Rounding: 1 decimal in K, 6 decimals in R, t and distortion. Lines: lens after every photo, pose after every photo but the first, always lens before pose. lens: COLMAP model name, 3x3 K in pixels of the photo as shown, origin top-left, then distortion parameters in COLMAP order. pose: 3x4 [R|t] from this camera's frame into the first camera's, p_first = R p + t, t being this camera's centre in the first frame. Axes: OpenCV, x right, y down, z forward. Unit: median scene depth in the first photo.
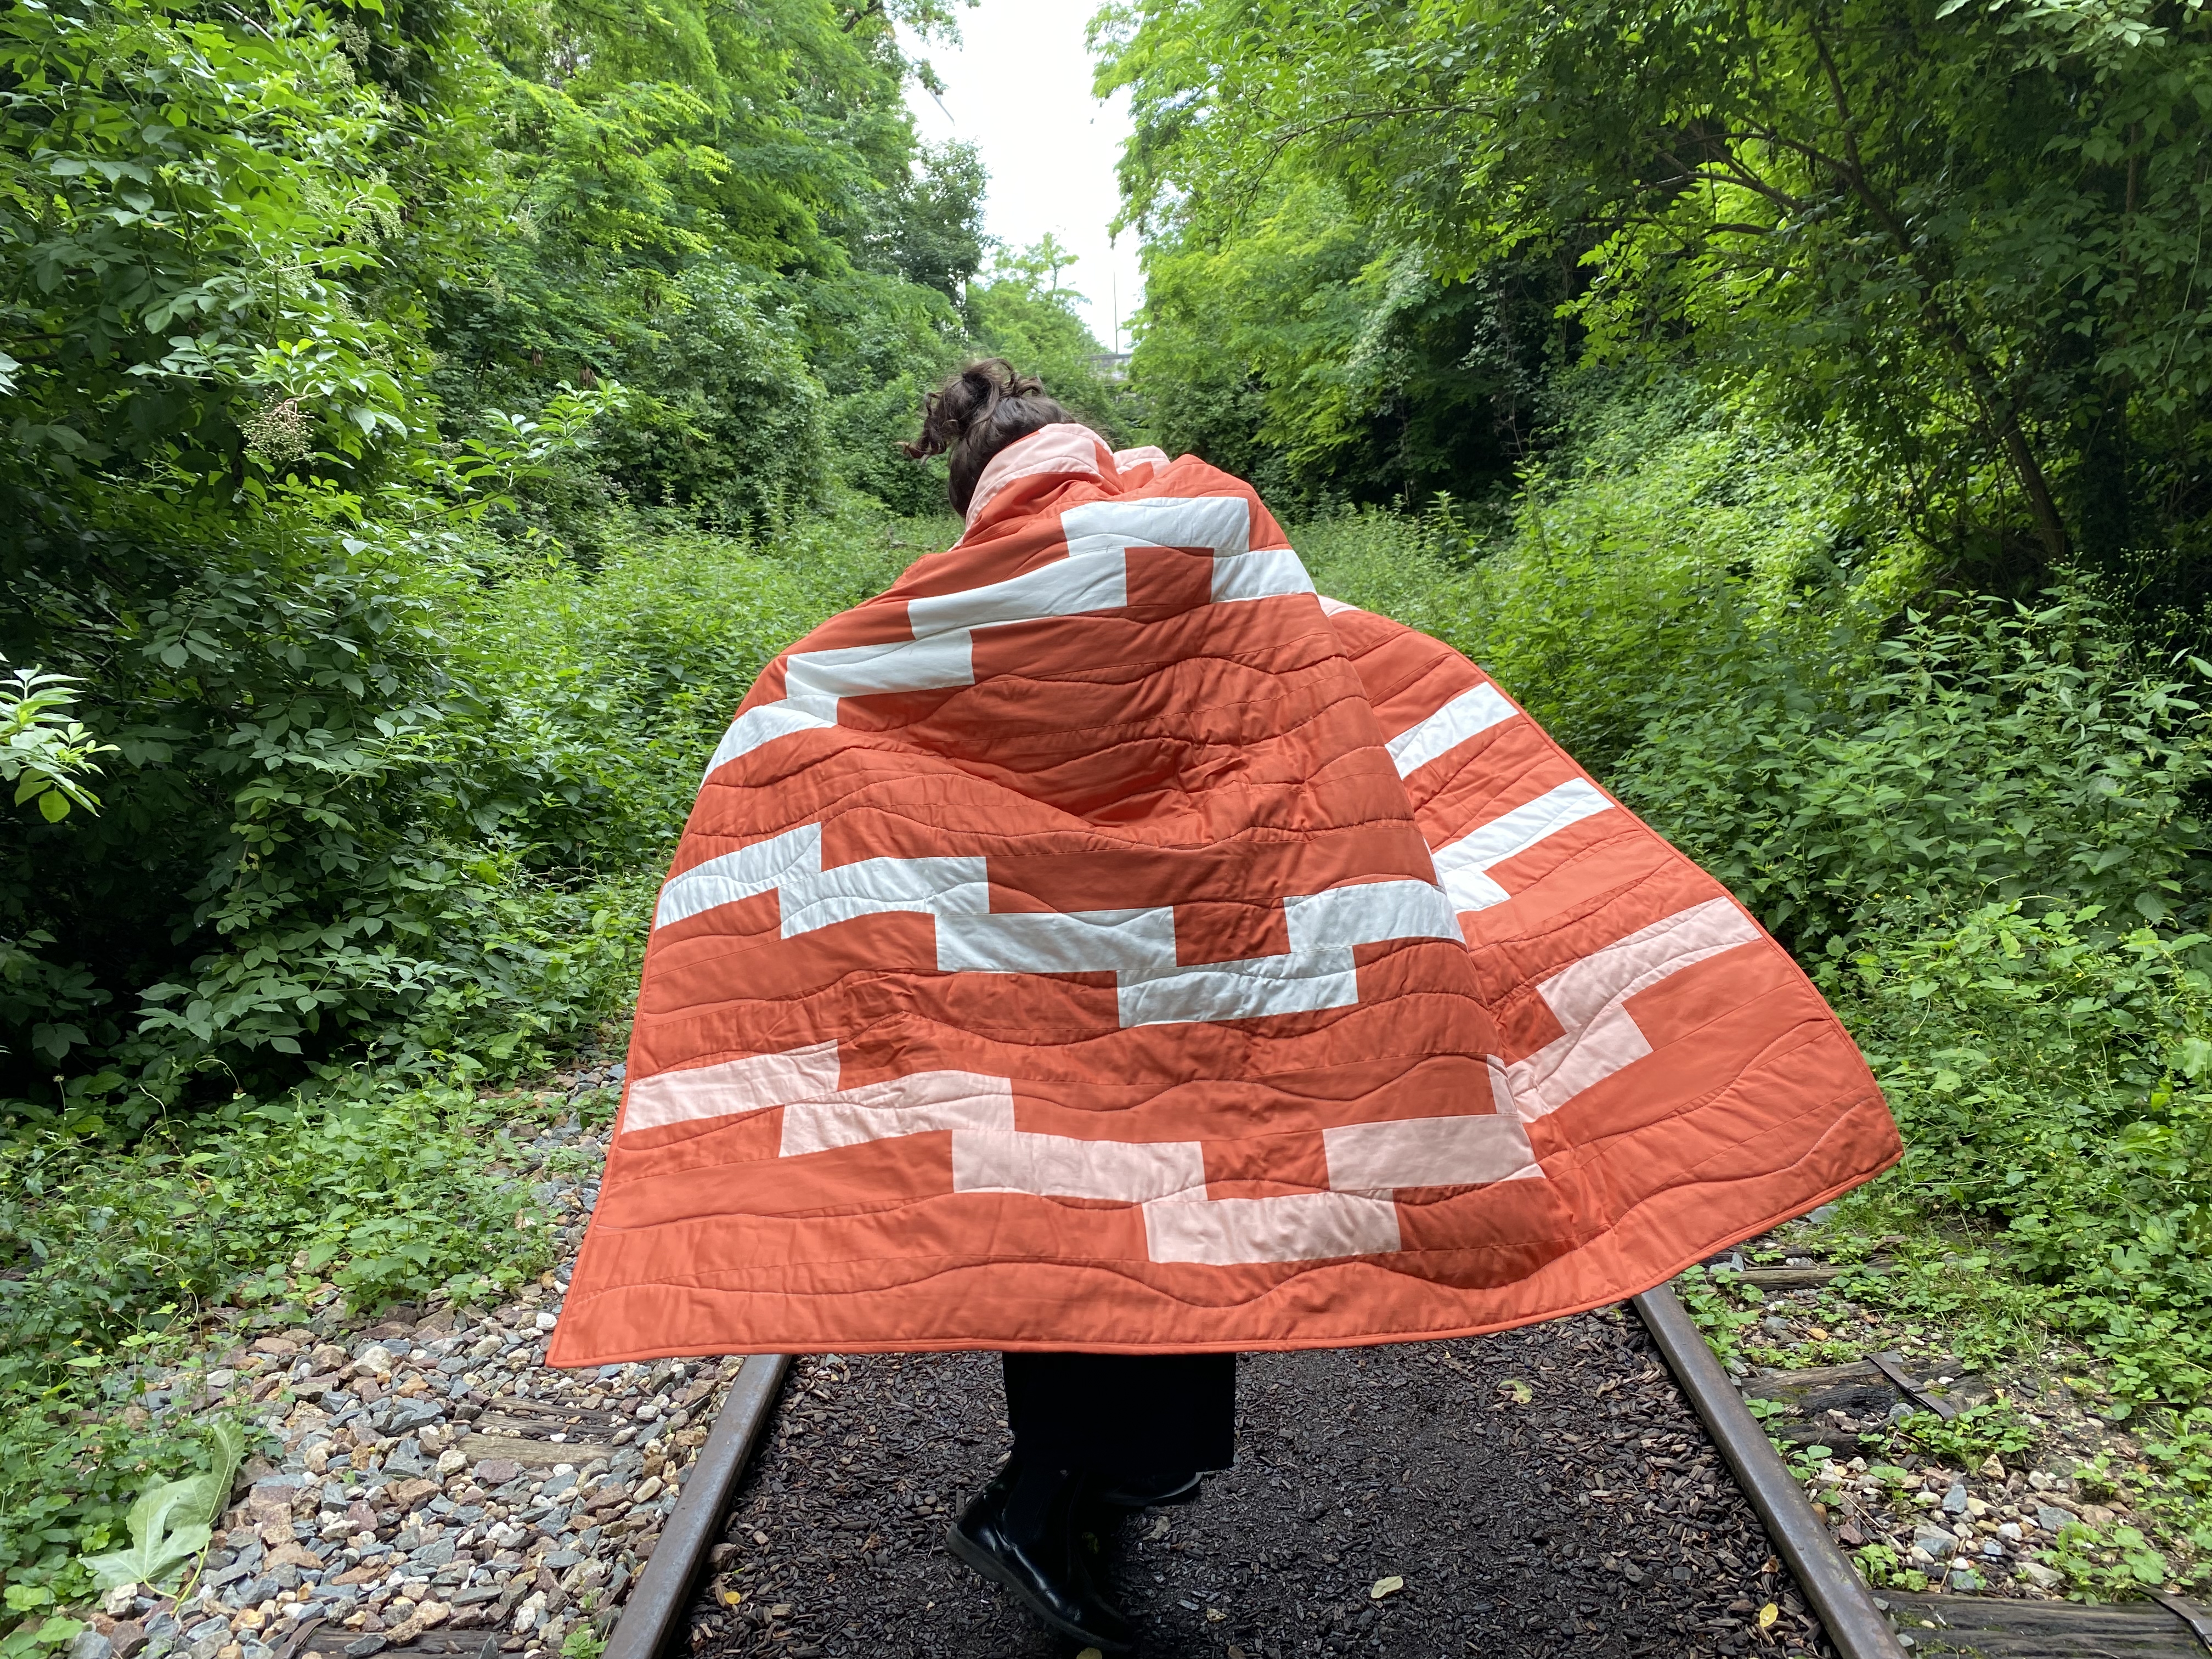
lens RADIAL K [[1668.8, 0, 1109.9], [0, 1668.8, 827.3], [0, 0, 1]] dist [0.011768, -0.012039]
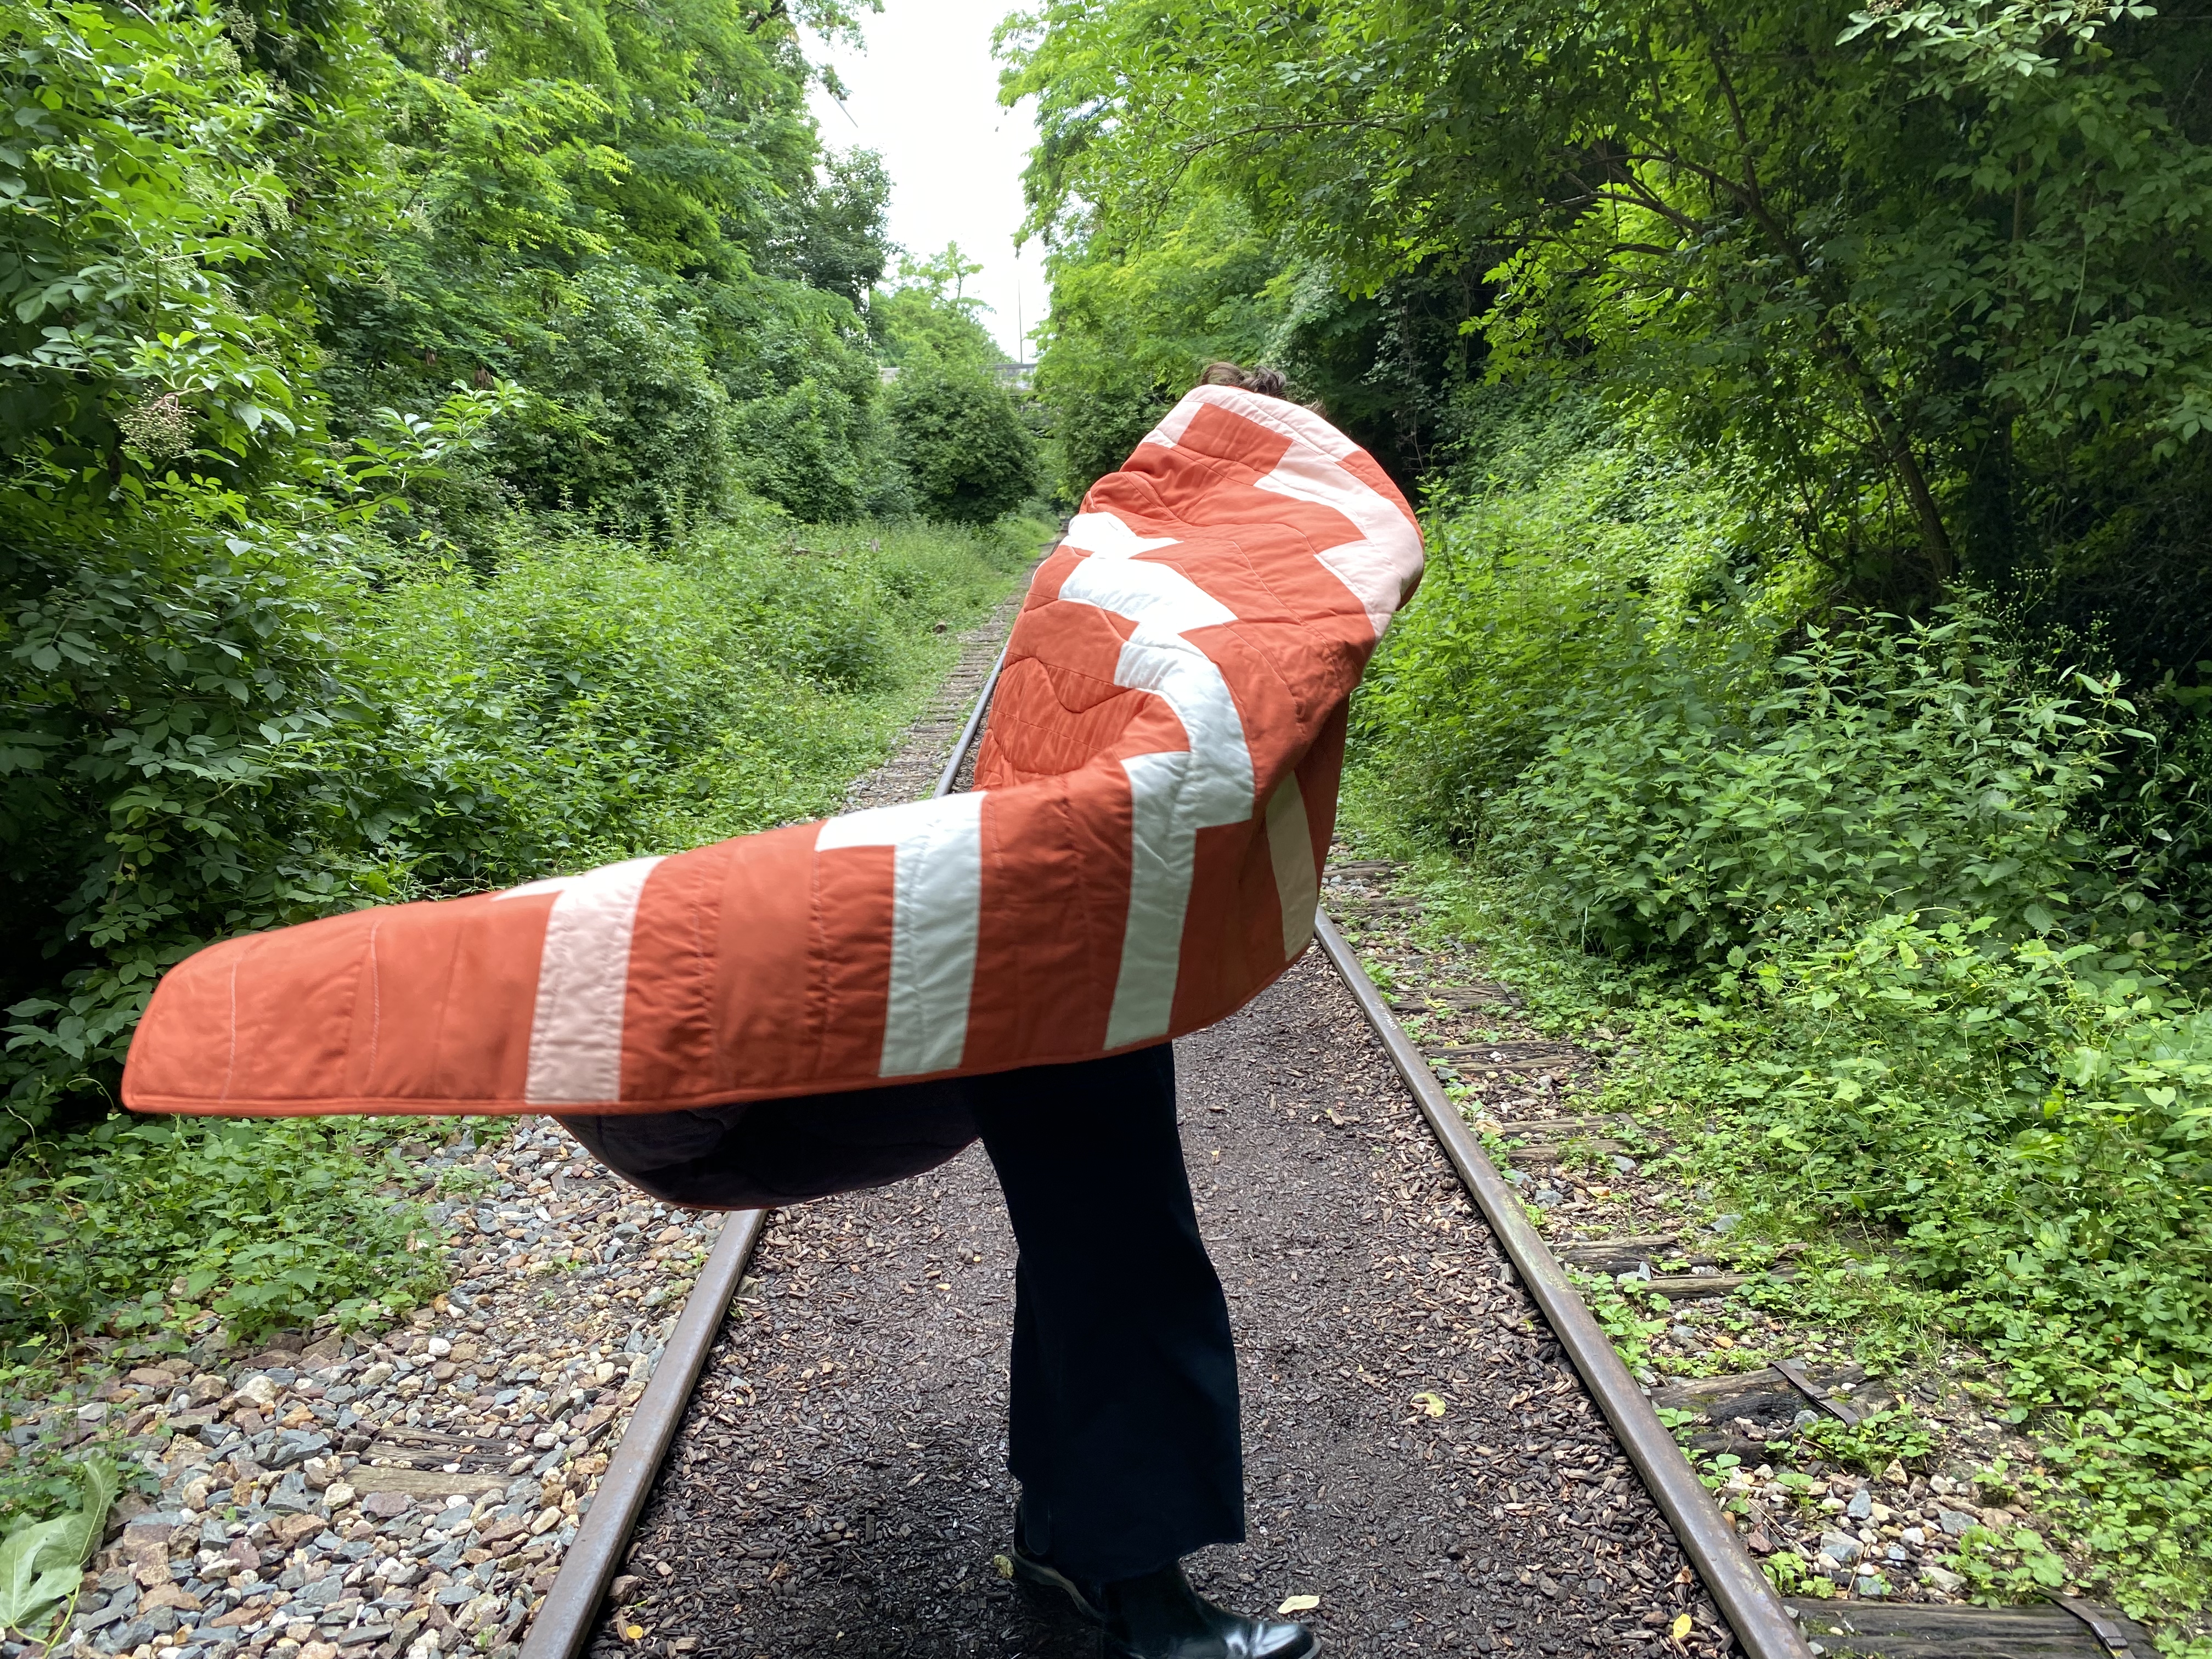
lens RADIAL K [[1668.8, 0, 1100.1], [0, 1668.8, 831.4], [0, 0, 1]] dist [0.011768, -0.012039]
pose [[0.998637, 0.001862, 0.052157, -0.003748], [-0.001680, 0.999992, -0.003536, -0.000618], [-0.052163, 0.003444, 0.998633, 0.007298]]
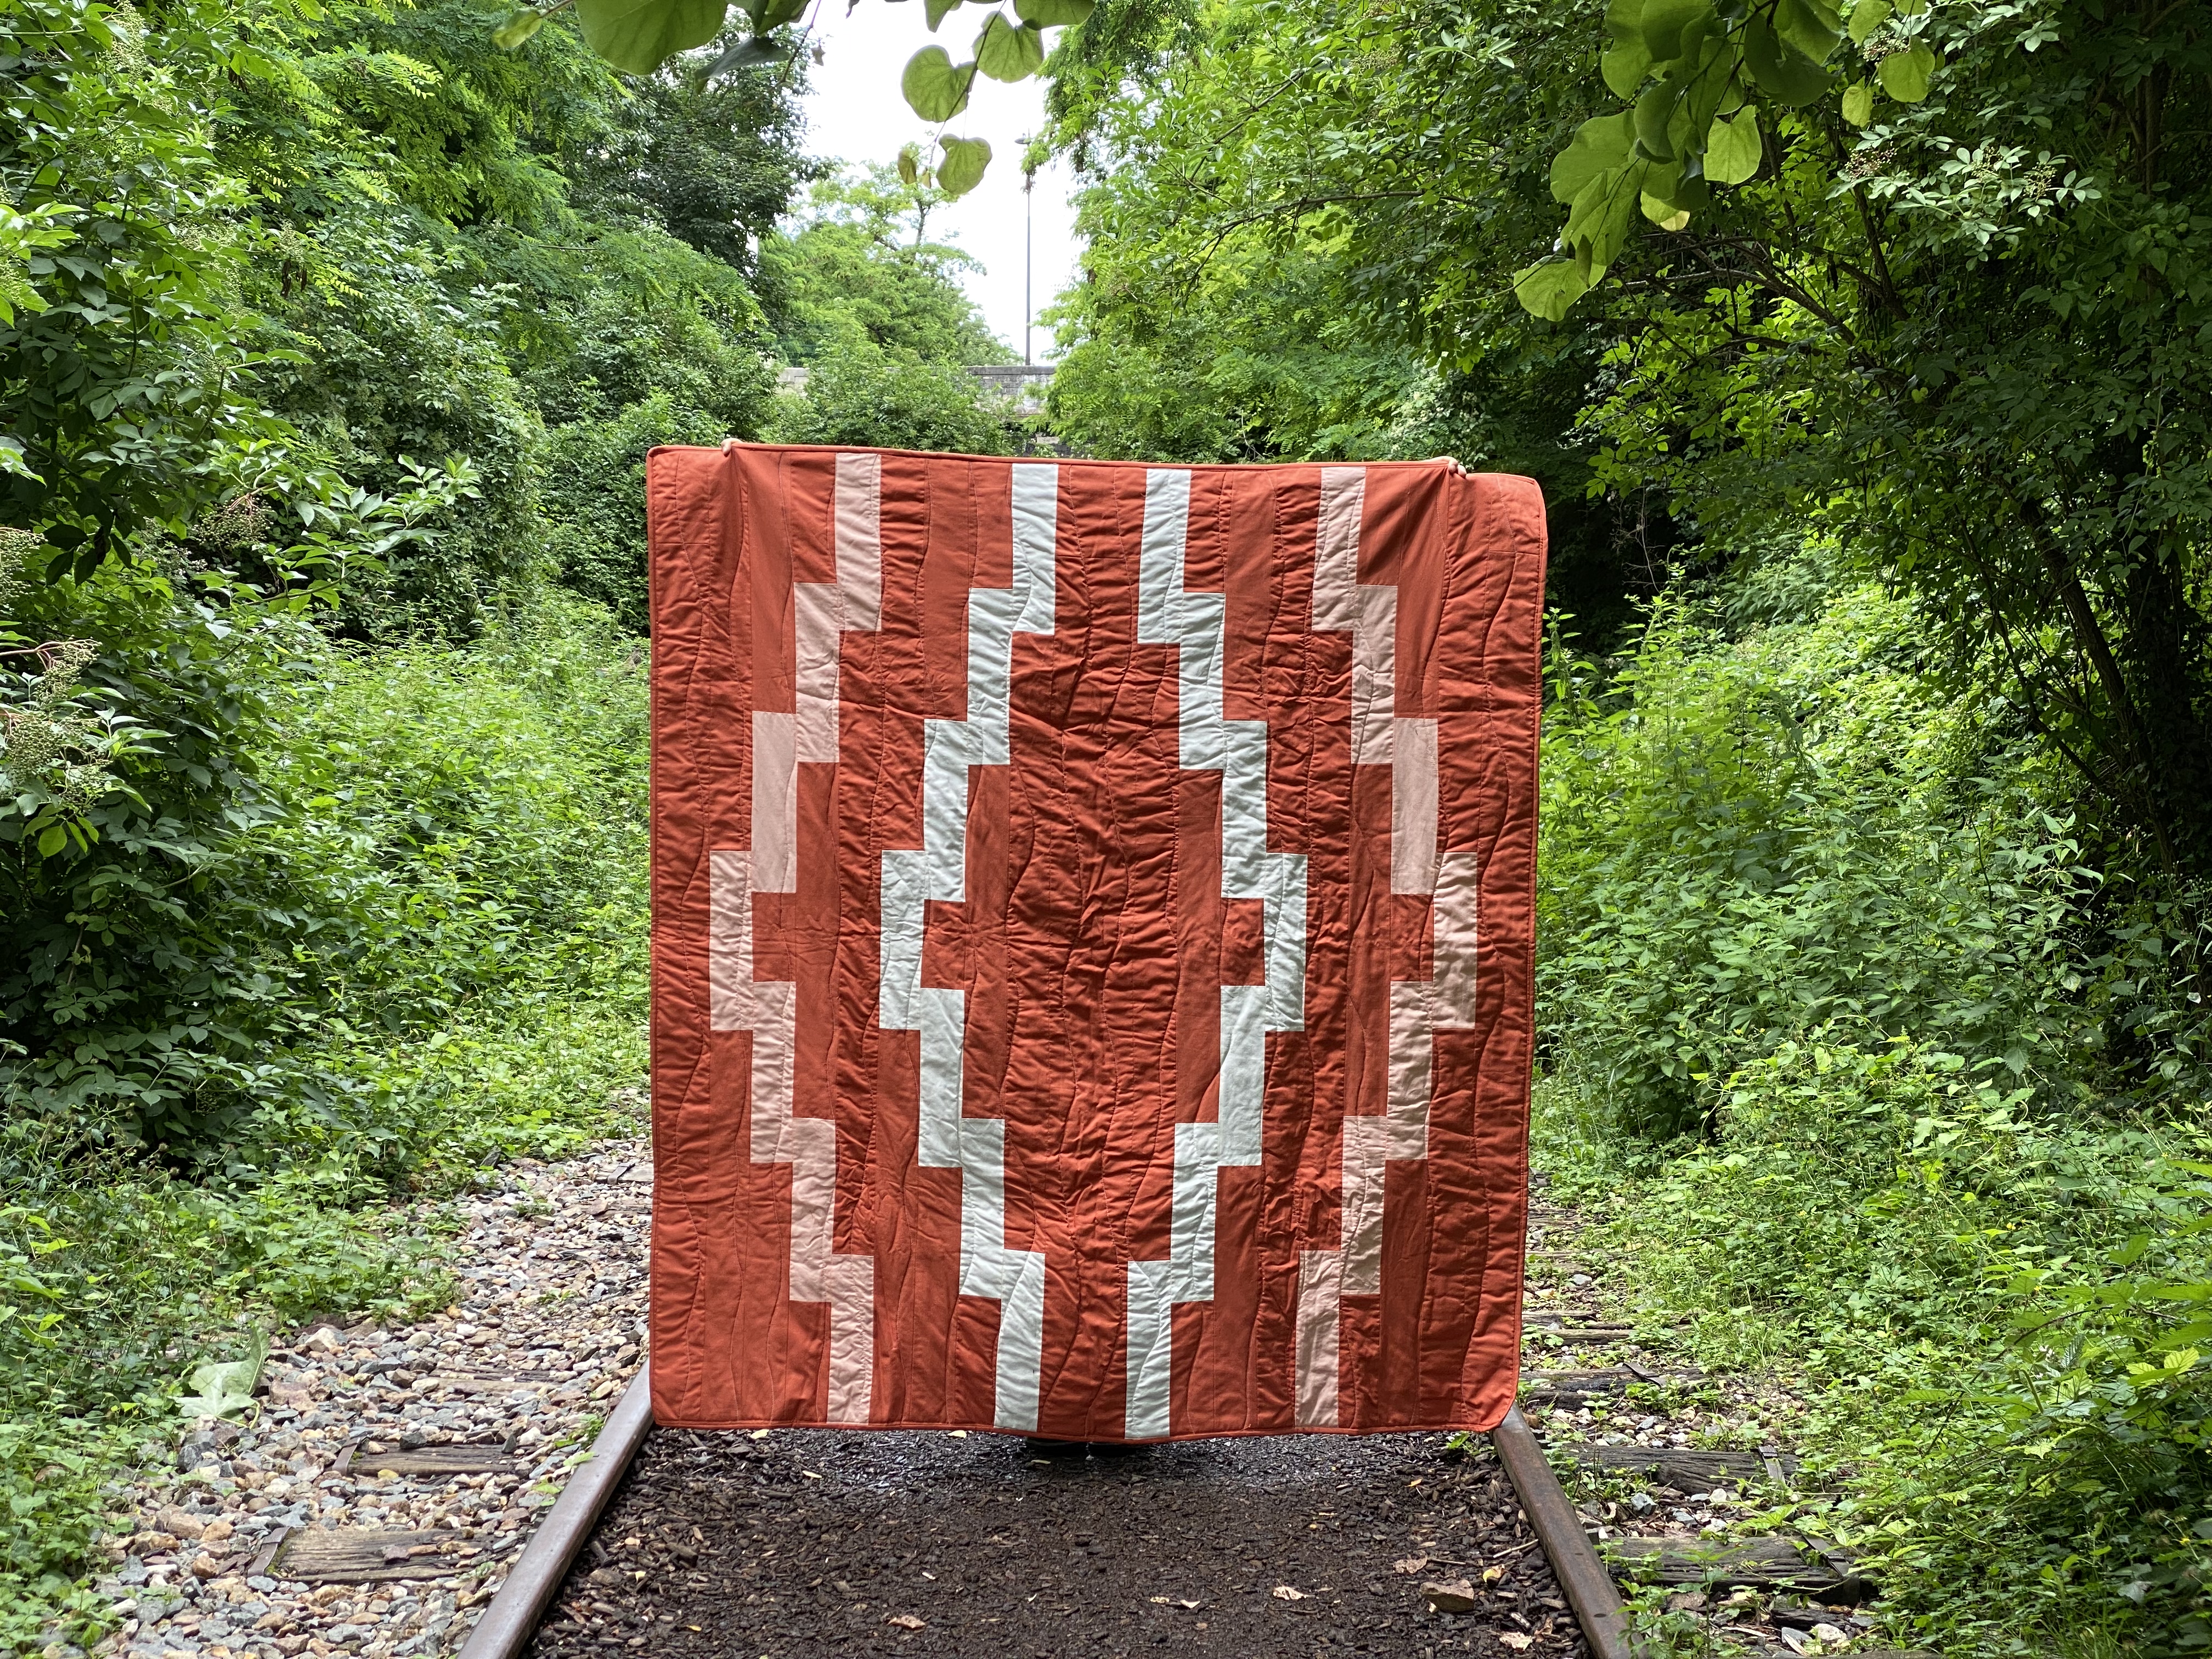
lens RADIAL K [[3373.1, 0, 1112.4], [0, 3373.1, 832.0], [0, 0, 1]] dist [0.010661, 0.000000]
pose [[0.998435, 0.043486, 0.035169, -0.003757], [-0.038403, 0.990218, -0.134137, 0.182344], [-0.040658, 0.132576, 0.990339, -0.905267]]
